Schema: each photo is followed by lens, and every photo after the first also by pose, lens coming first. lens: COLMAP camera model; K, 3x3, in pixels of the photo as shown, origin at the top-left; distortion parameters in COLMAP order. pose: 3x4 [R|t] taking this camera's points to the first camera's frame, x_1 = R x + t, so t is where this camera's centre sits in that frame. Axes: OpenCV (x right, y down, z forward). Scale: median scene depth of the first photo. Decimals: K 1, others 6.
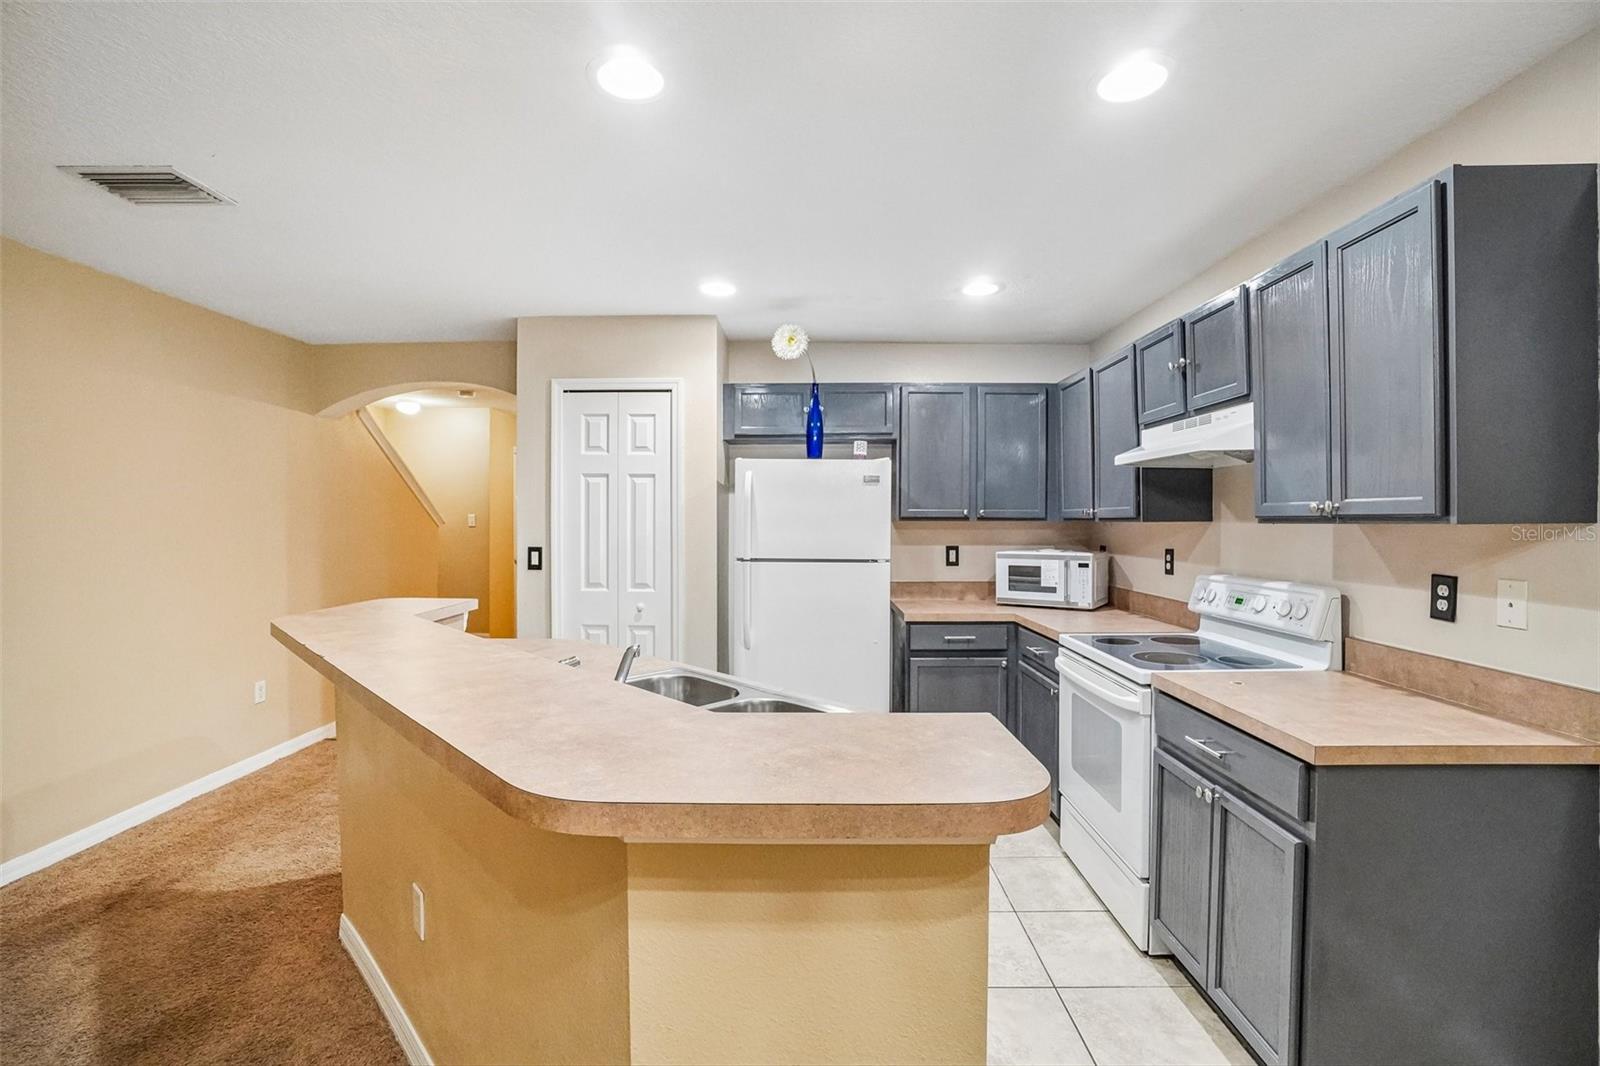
lens RADIAL K [[710.2, 0, 800.1], [0, 710.2, 523.4], [0, 0, 1]] dist [-0.063713, 0.022347]
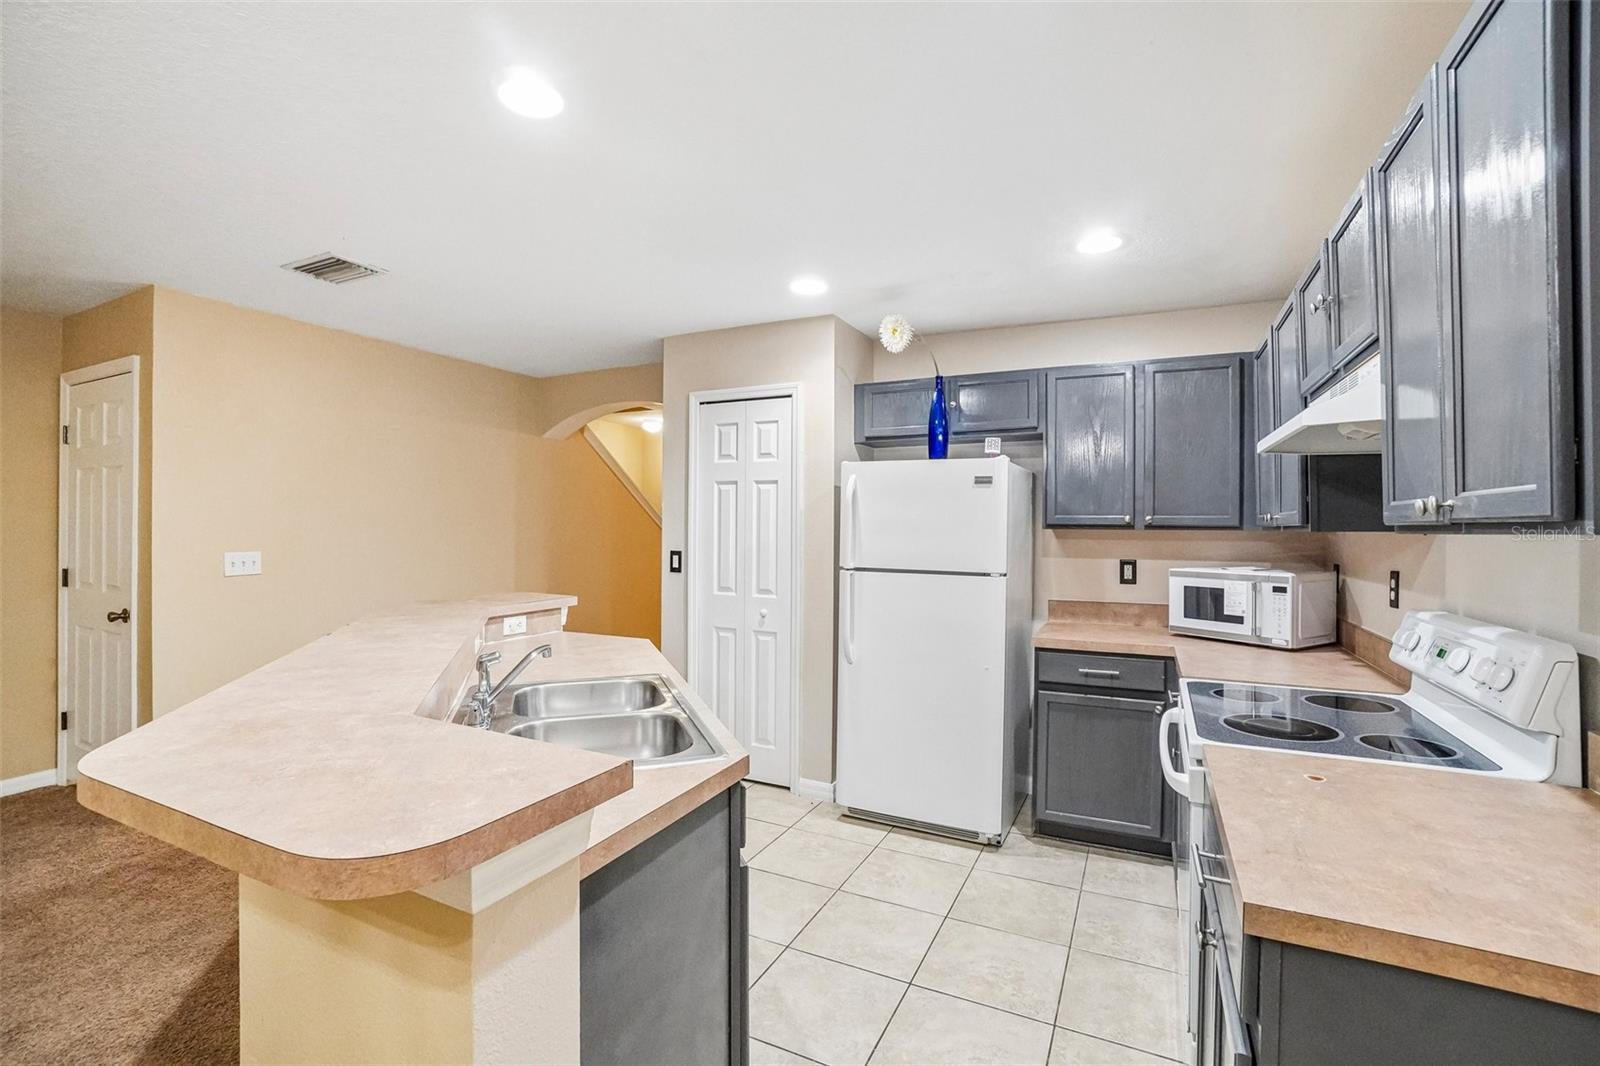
lens RADIAL K [[710.2, 0, 800.1], [0, 710.2, 523.4], [0, 0, 1]] dist [-0.063713, 0.022347]
pose [[0.902916, 0.003593, -0.429802, 0.255871], [-0.008713, 0.999913, -0.009944, 0.000845], [0.429728, 0.012724, 0.902869, 0.111738]]
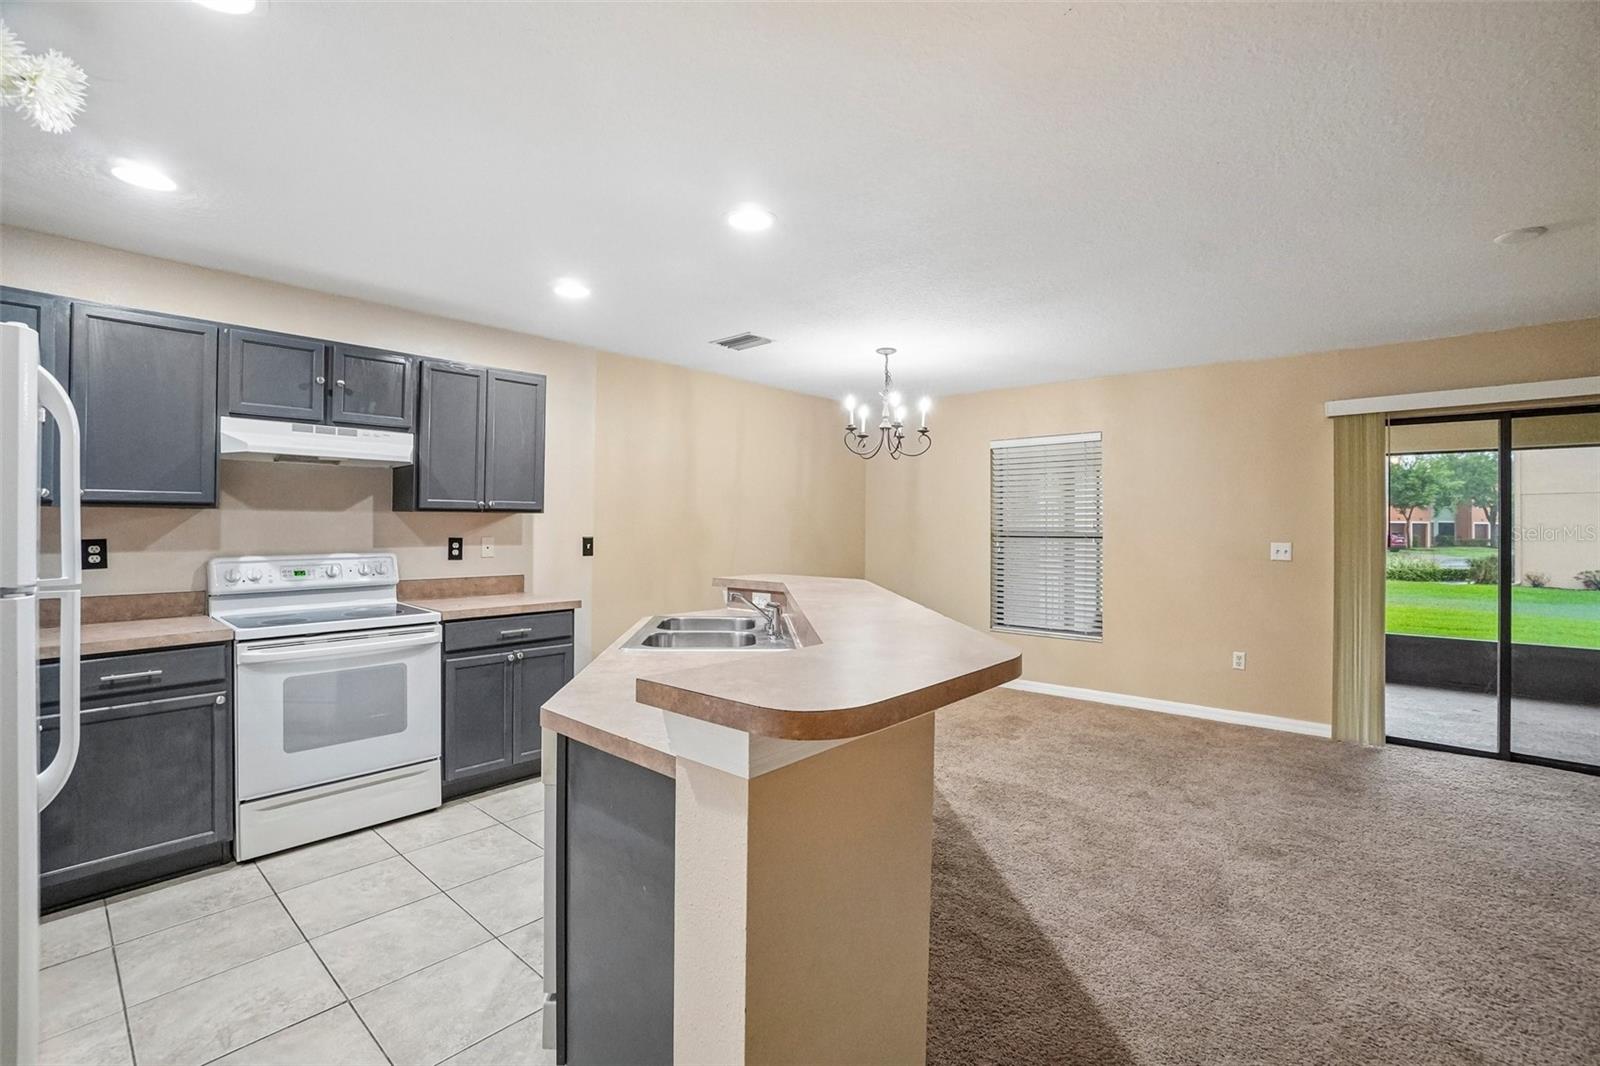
lens RADIAL K [[710.2, 0, 800.1], [0, 710.2, 523.4], [0, 0, 1]] dist [-0.063713, 0.022347]
pose [[-0.758209, -0.002854, 0.652005, -0.610065], [-0.001232, 0.999995, 0.002944, 0.012339], [-0.652010, 0.001429, -0.758209, 0.957201]]
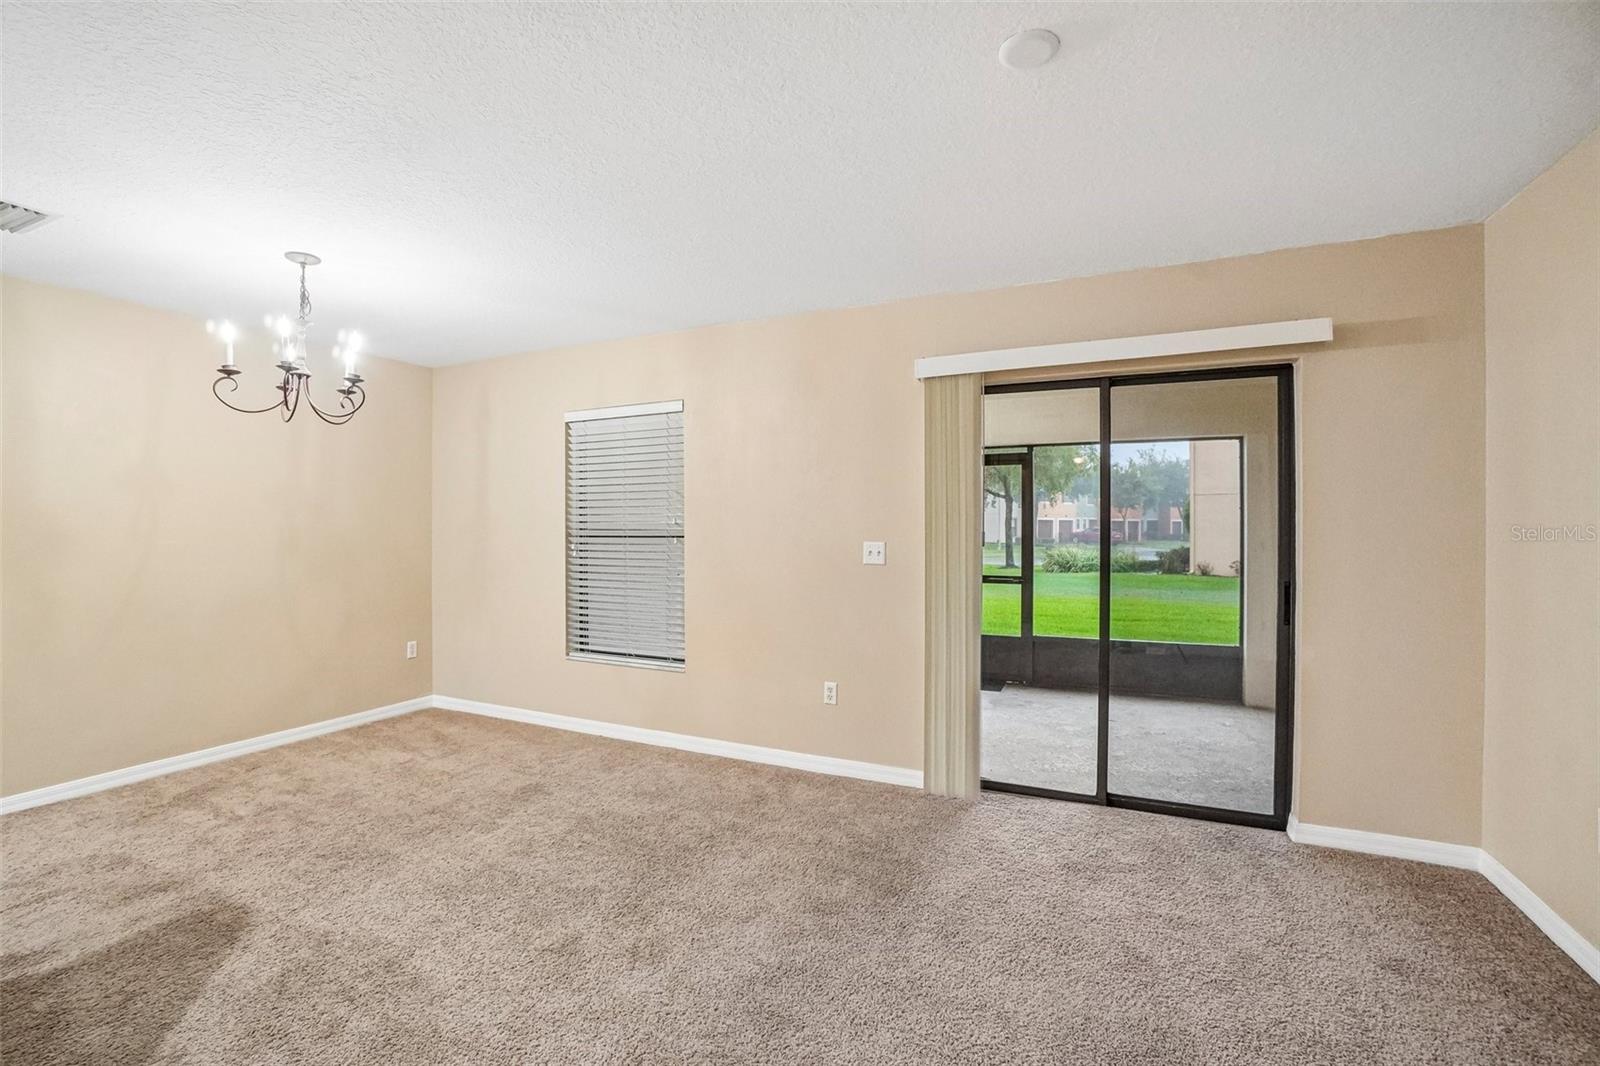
lens RADIAL K [[705.4, 0, 797.1], [0, 705.4, 529.2], [0, 0, 1]] dist [-0.067576, 0.026215]
pose [[-0.908262, -0.002000, 0.418398, -0.768978], [0.003056, 0.999930, 0.011416, 0.020737], [-0.418392, 0.011647, -0.908192, 0.398580]]
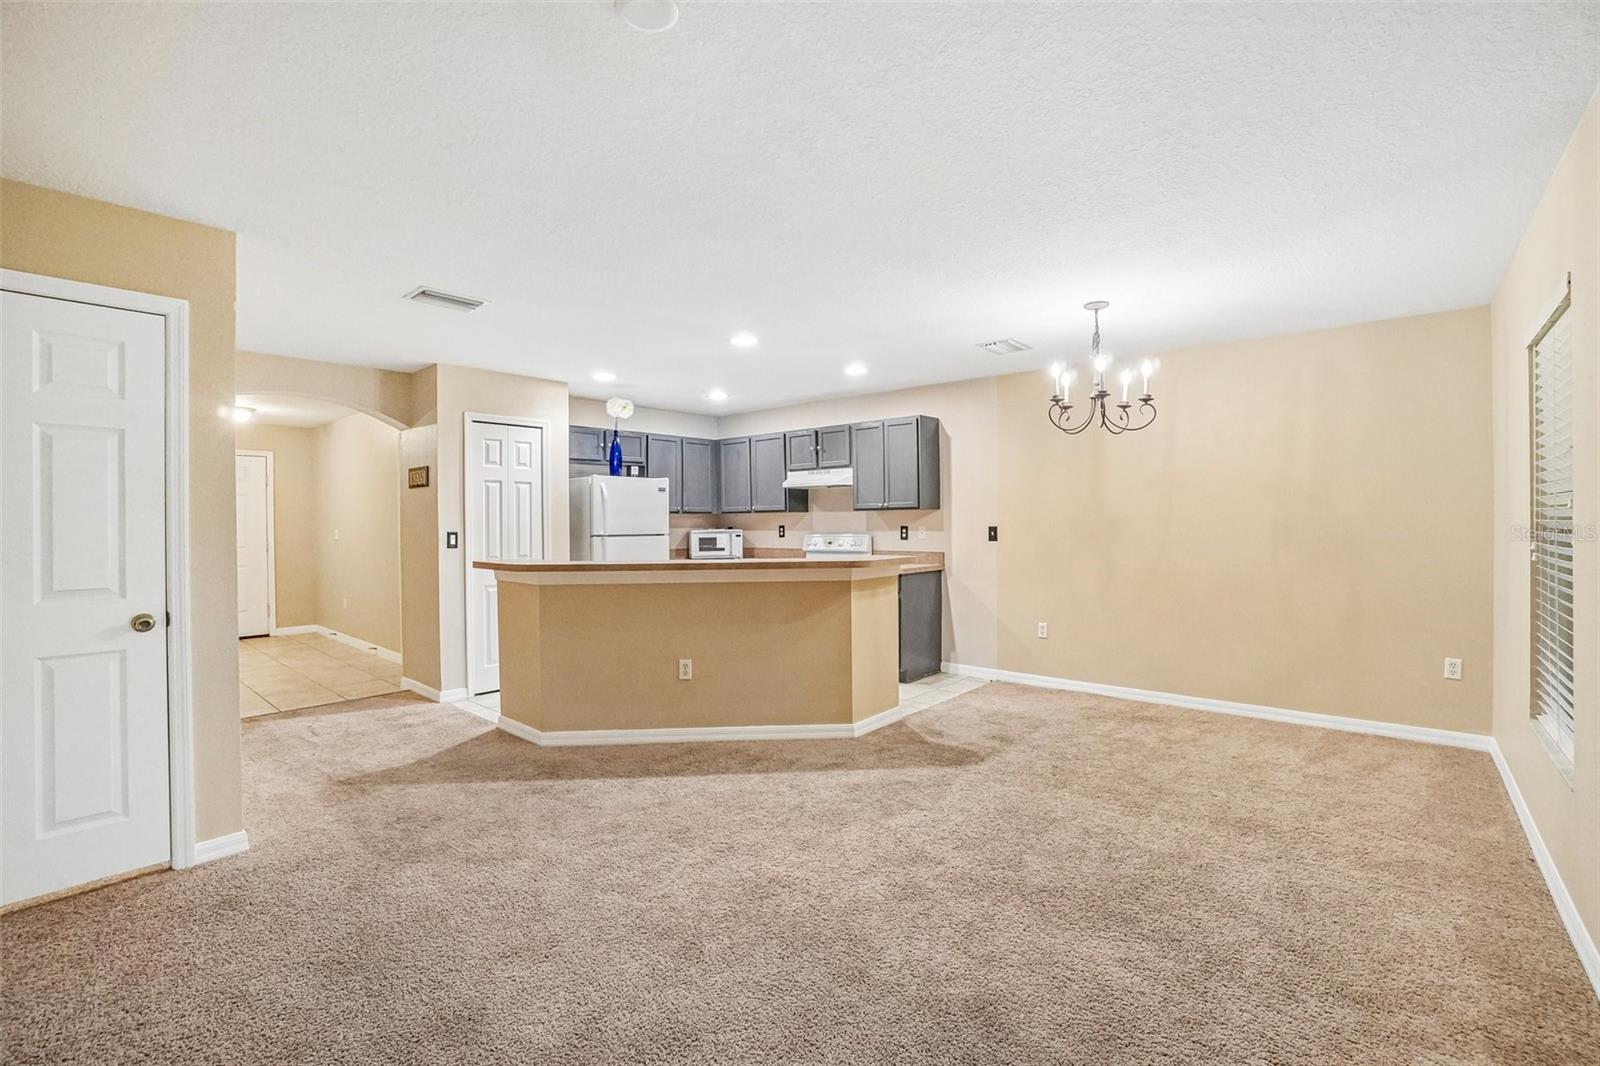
lens RADIAL K [[707.2, 0, 801.7], [0, 707.2, 524.0], [0, 0, 1]] dist [-0.063481, 0.023706]
pose [[0.645877, -0.010254, 0.763373, -0.983654], [0.014701, 0.999891, 0.000993, 0.027152], [-0.763300, 0.010581, 0.645958, -0.409969]]
